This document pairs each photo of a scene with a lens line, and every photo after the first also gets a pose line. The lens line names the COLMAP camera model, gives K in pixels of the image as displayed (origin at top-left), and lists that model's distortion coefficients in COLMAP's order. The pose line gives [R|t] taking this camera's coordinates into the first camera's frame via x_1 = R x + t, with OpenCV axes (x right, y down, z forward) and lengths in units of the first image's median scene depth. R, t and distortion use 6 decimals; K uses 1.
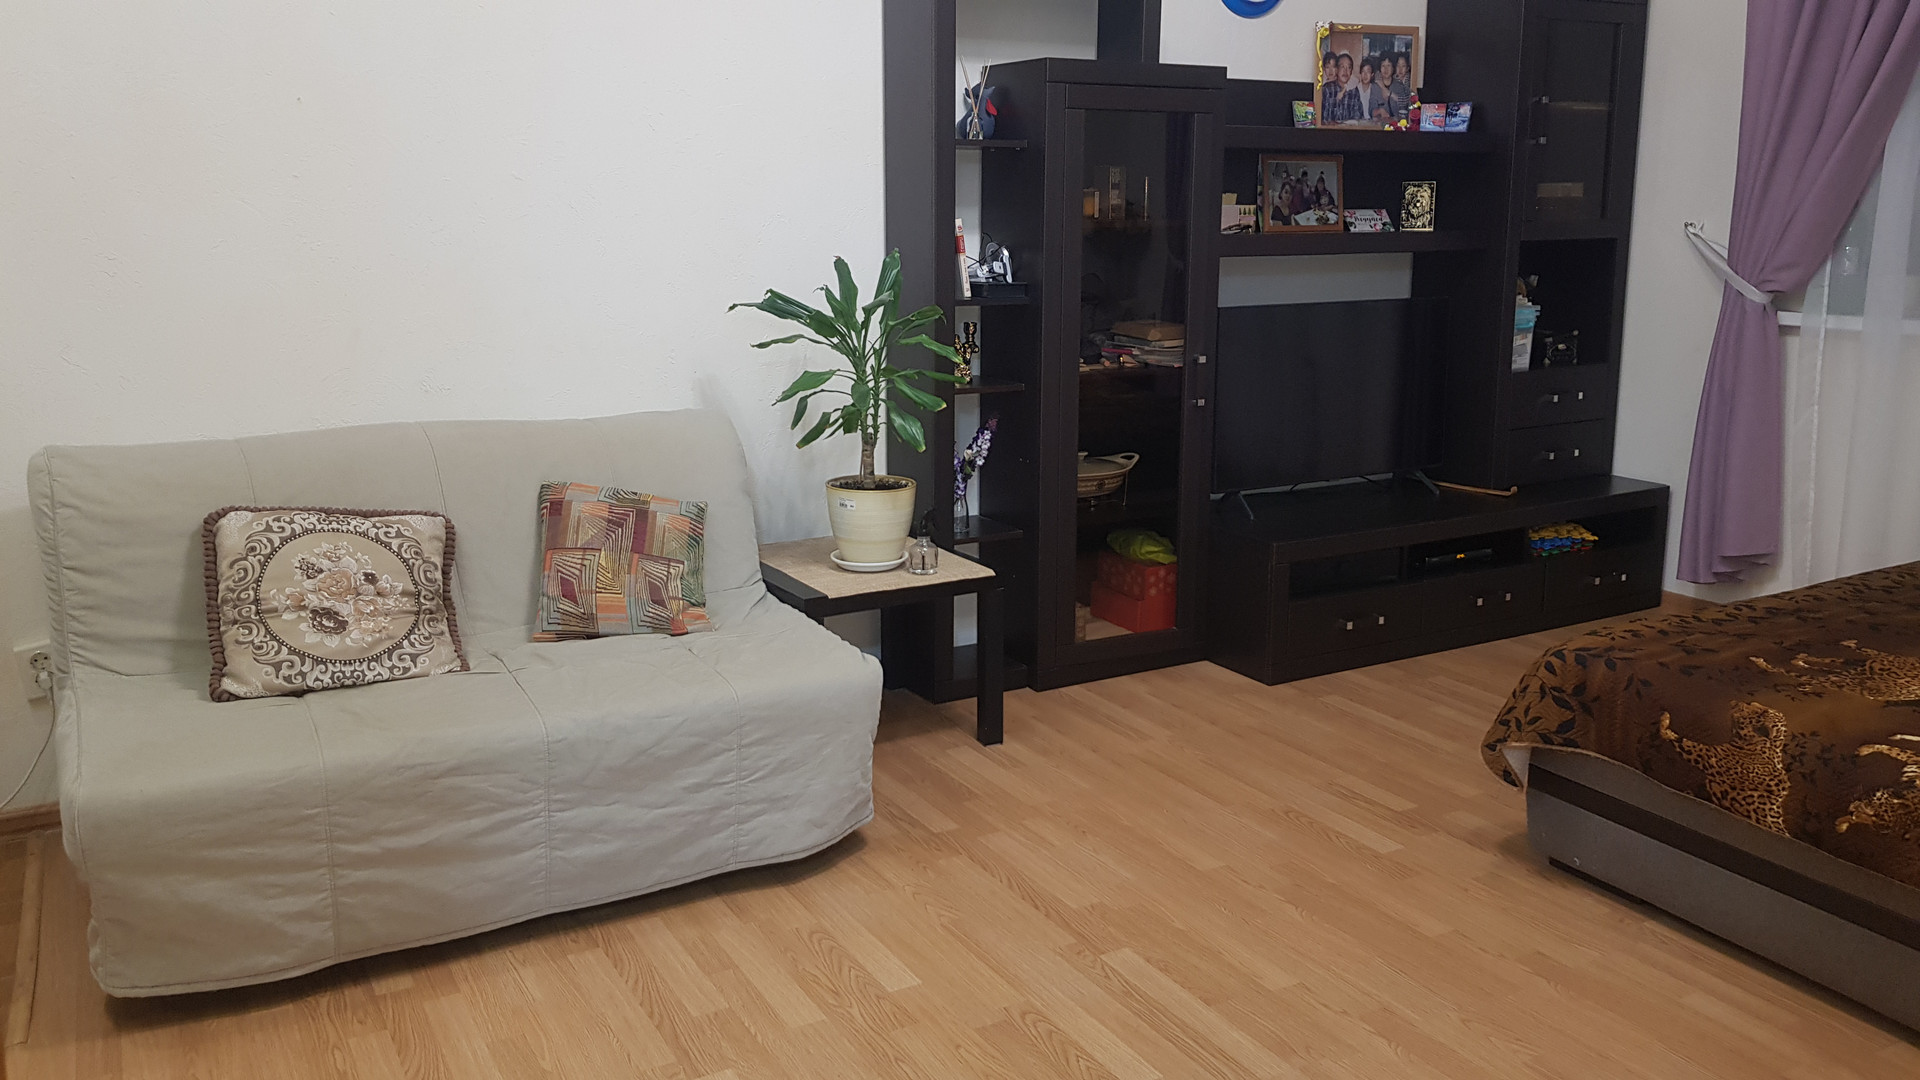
lens RADIAL K [[1481.0, 0, 957.3], [0, 1481.0, 459.2], [0, 0, 1]] dist [0.050488, -0.098337]
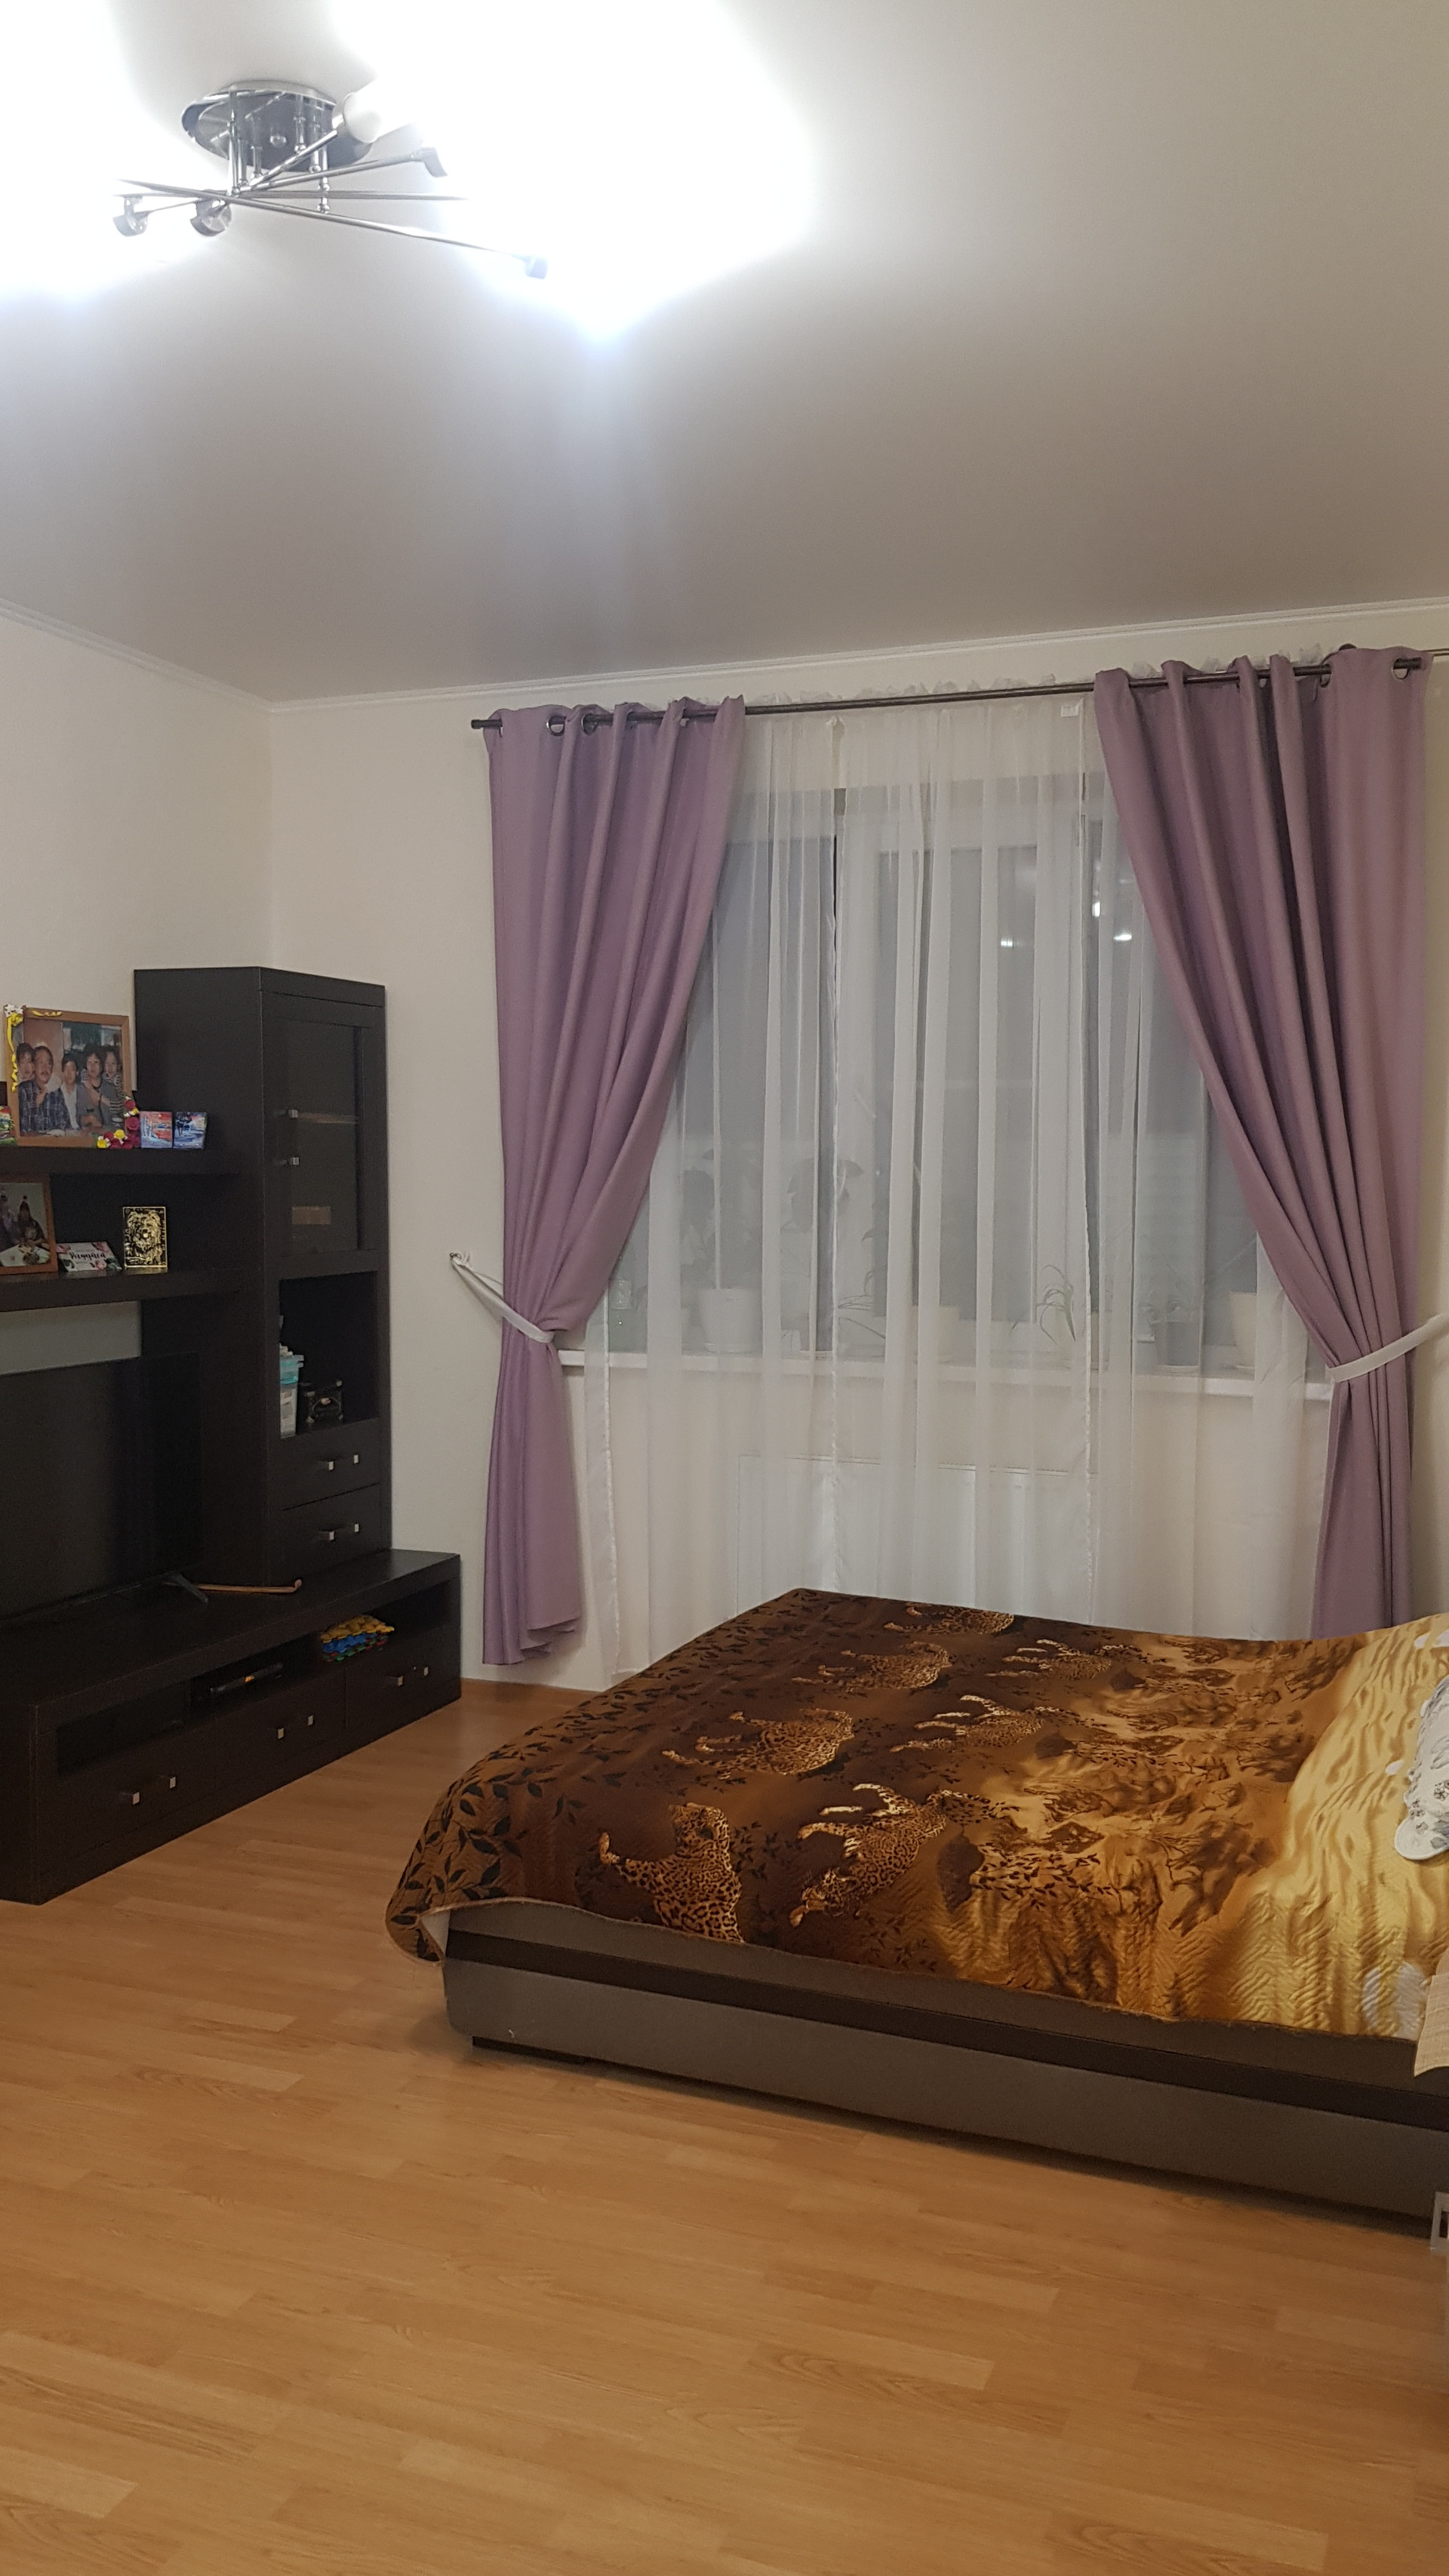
lens RADIAL K [[1987.0, 0, 760.7], [0, 1987.0, 1236.0], [0, 0, 1]] dist [0.050488, -0.098337]
pose [[0.768197, -0.019655, 0.639912, -0.133519], [0.106314, 0.989567, -0.097233, -0.037105], [-0.631325, 0.142725, 0.762272, -0.017314]]
